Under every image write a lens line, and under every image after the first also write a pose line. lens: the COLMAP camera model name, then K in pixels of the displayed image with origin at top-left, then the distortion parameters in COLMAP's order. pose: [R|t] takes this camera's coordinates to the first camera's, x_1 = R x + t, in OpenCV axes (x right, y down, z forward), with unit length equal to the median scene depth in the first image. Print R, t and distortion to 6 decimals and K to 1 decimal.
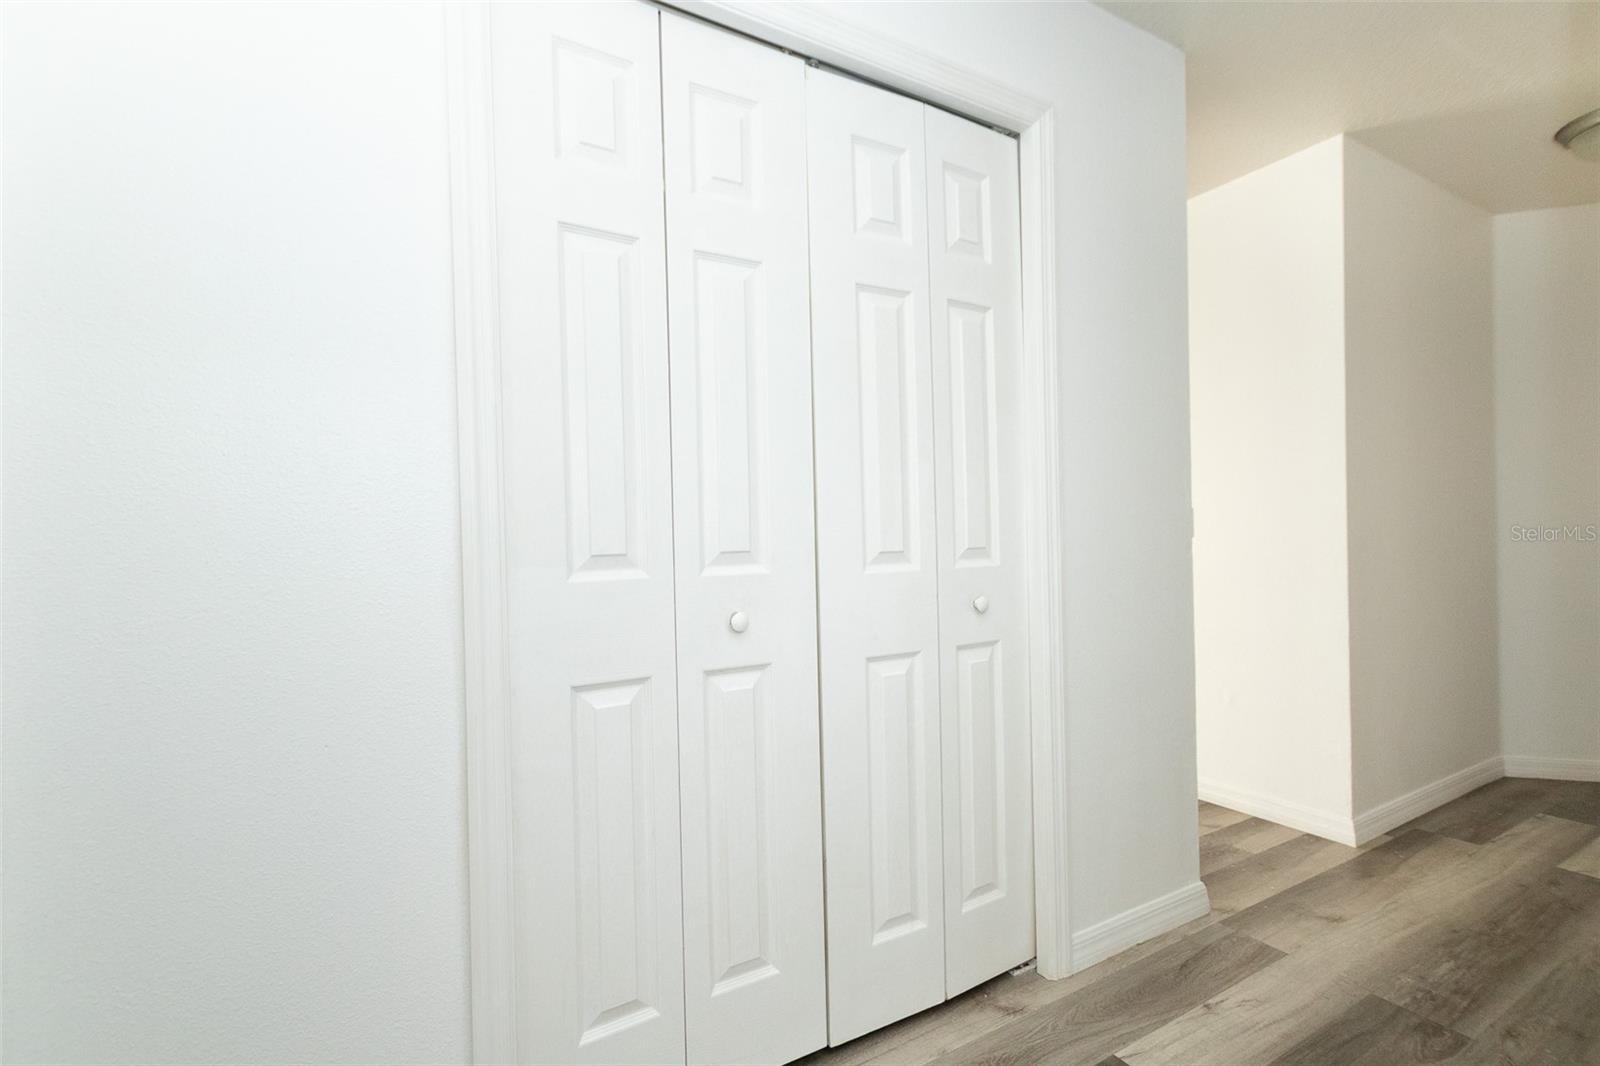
lens RADIAL K [[725.0, 0, 806.7], [0, 725.0, 535.1], [0, 0, 1]] dist [0.009730, -0.003511]
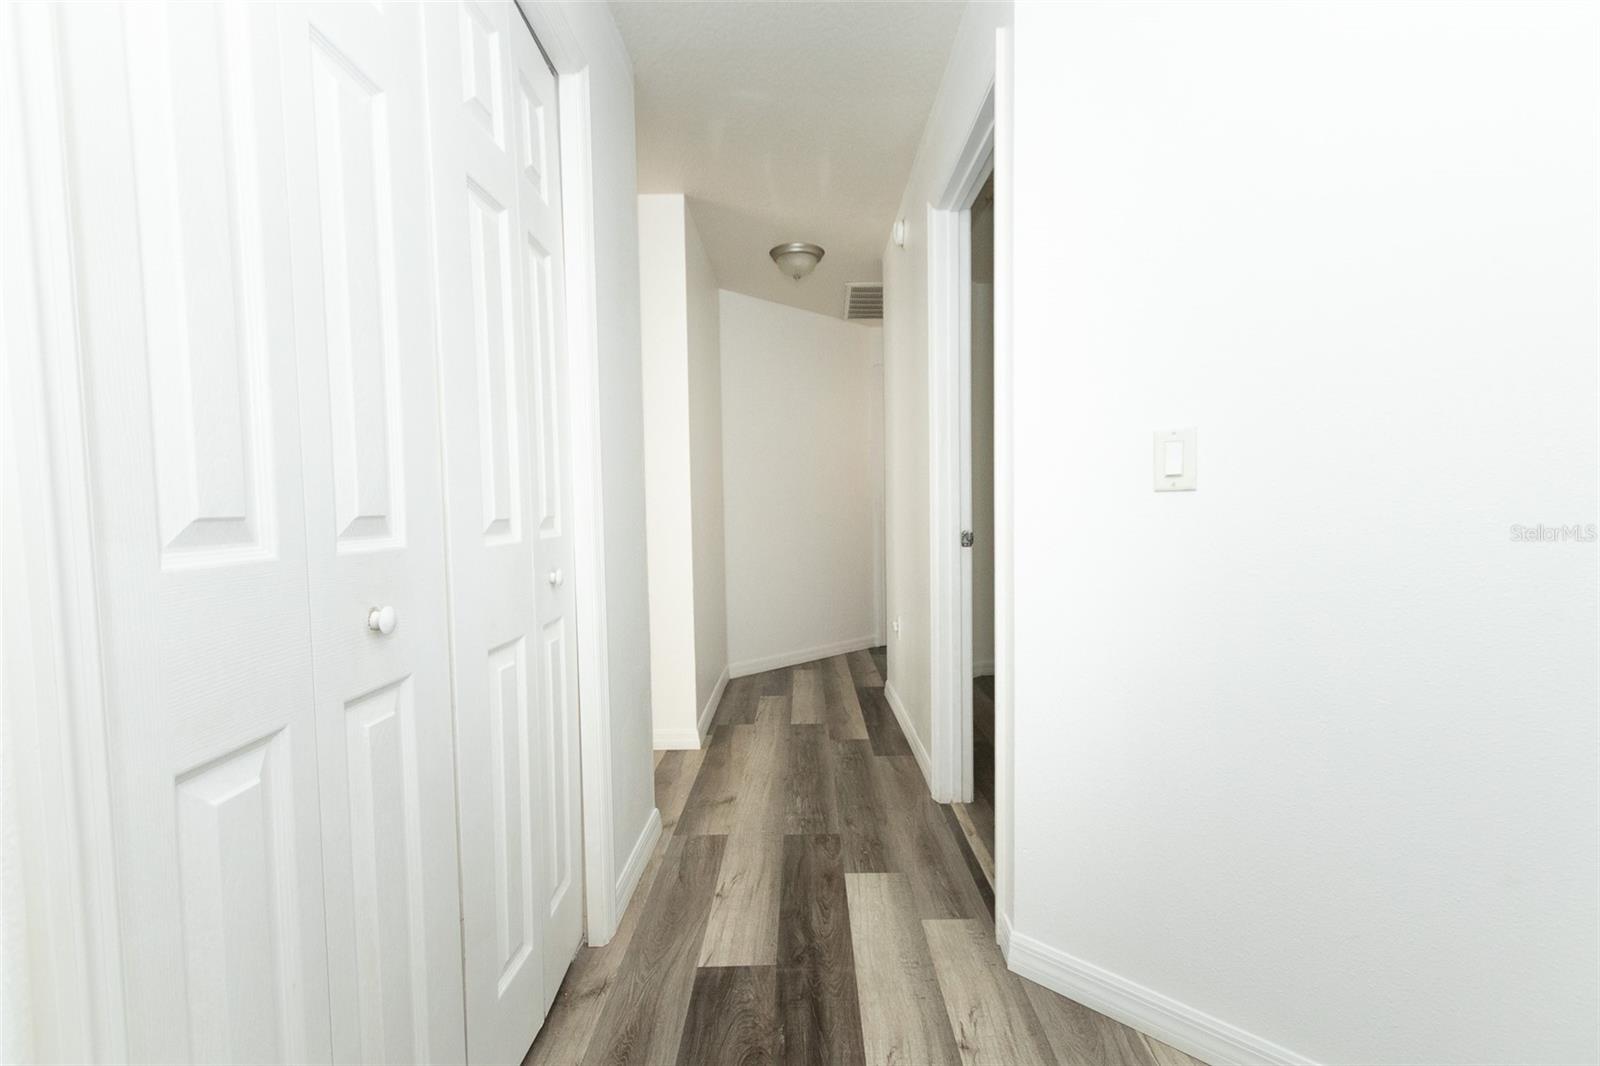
lens RADIAL K [[725.0, 0, 807.2], [0, 725.0, 533.7], [0, 0, 1]] dist [0.009730, -0.003511]
pose [[0.494884, -0.015386, 0.868823, -0.389387], [-0.002677, 0.999811, 0.019230, 0.019981], [-0.868955, -0.011843, 0.494749, 0.260757]]
